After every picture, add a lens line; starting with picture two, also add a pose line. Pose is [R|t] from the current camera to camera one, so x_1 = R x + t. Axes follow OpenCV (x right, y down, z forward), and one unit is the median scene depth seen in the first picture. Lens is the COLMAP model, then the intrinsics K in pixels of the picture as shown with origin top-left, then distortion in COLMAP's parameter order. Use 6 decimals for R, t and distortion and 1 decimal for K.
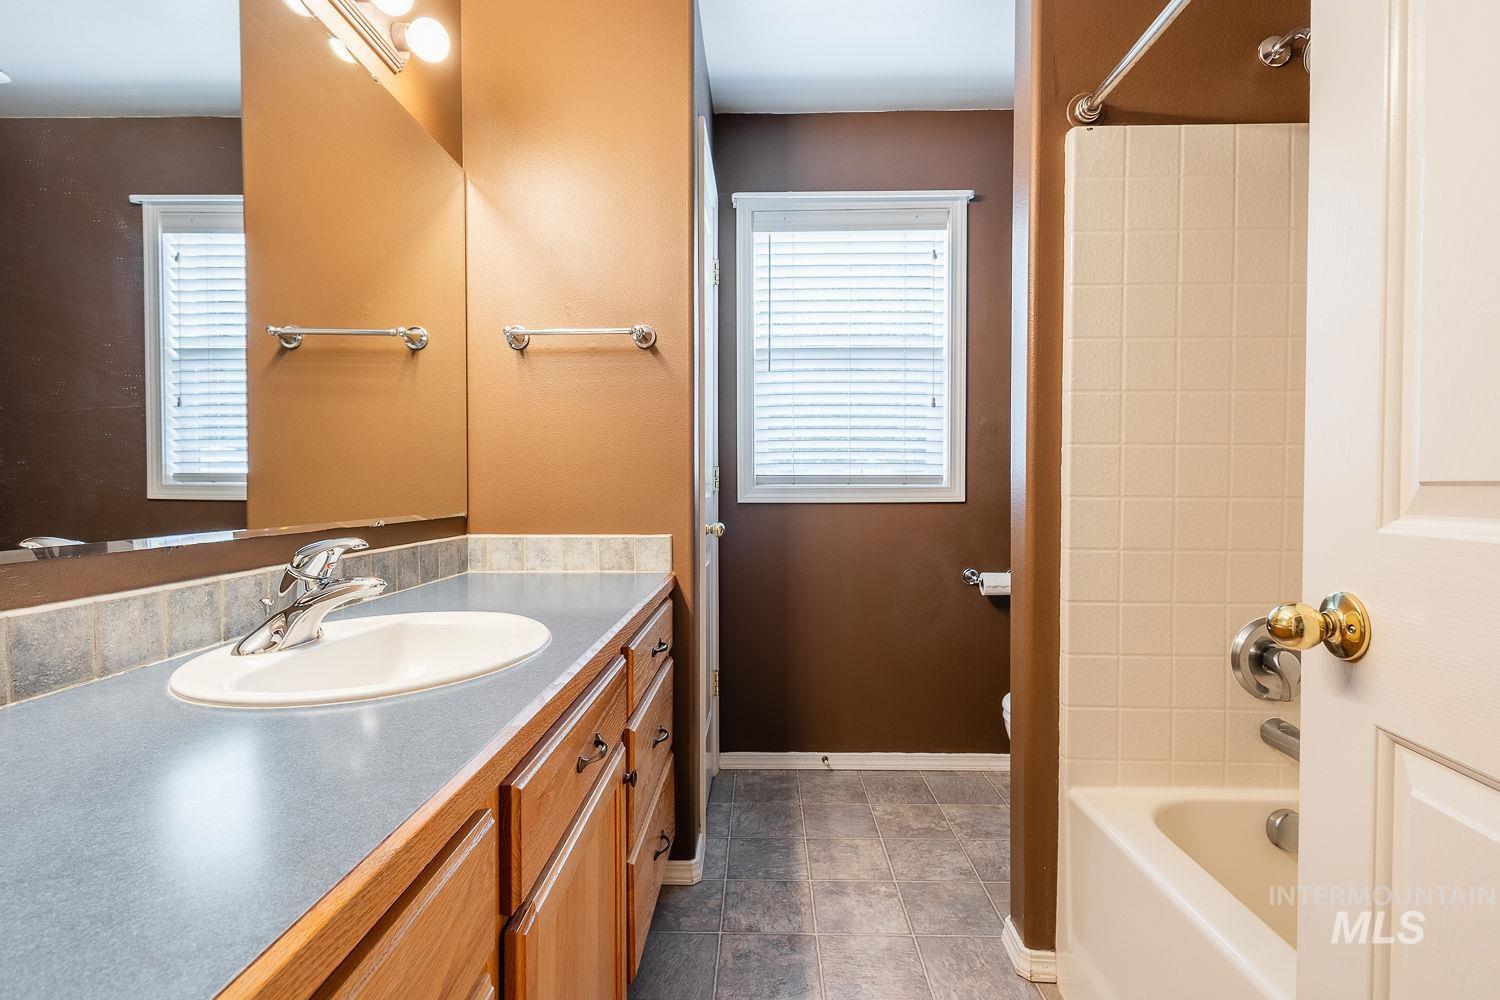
lens RADIAL K [[699.4, 0, 749.0], [0, 699.4, 494.8], [0, 0, 1]] dist [0.007587, -0.002279]
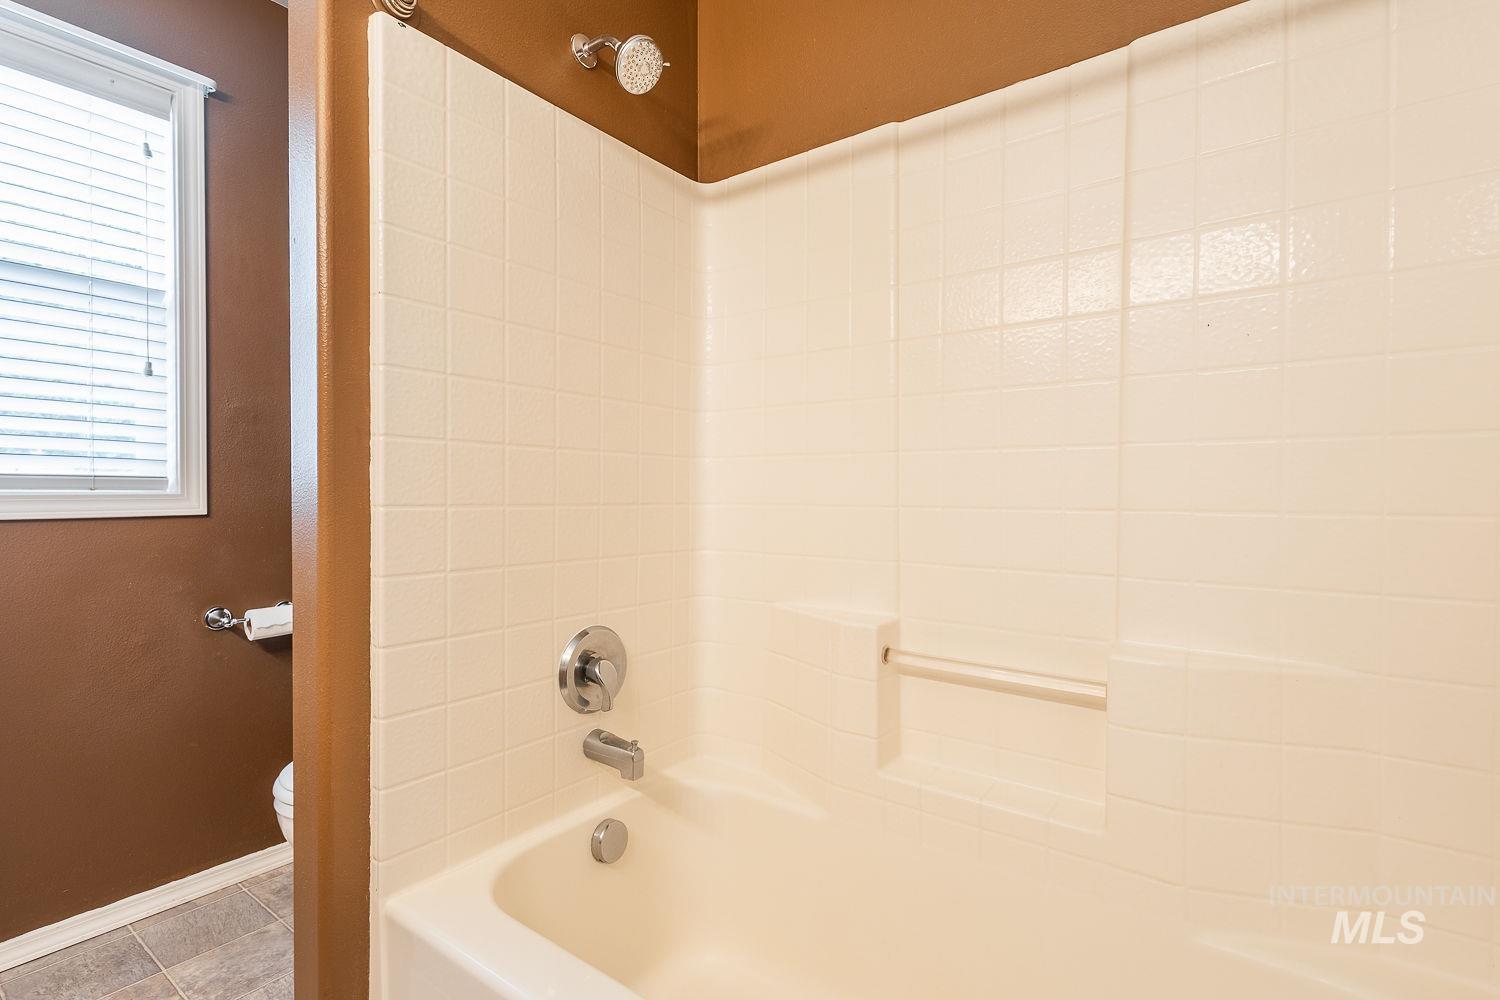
lens RADIAL K [[699.4, 0, 753.7], [0, 699.4, 500.5], [0, 0, 1]] dist [0.007587, -0.002279]
pose [[0.569185, -0.008556, 0.822165, 0.070644], [0.008801, 0.999952, 0.004313, -0.003968], [-0.822162, 0.004781, 0.569233, 0.252060]]
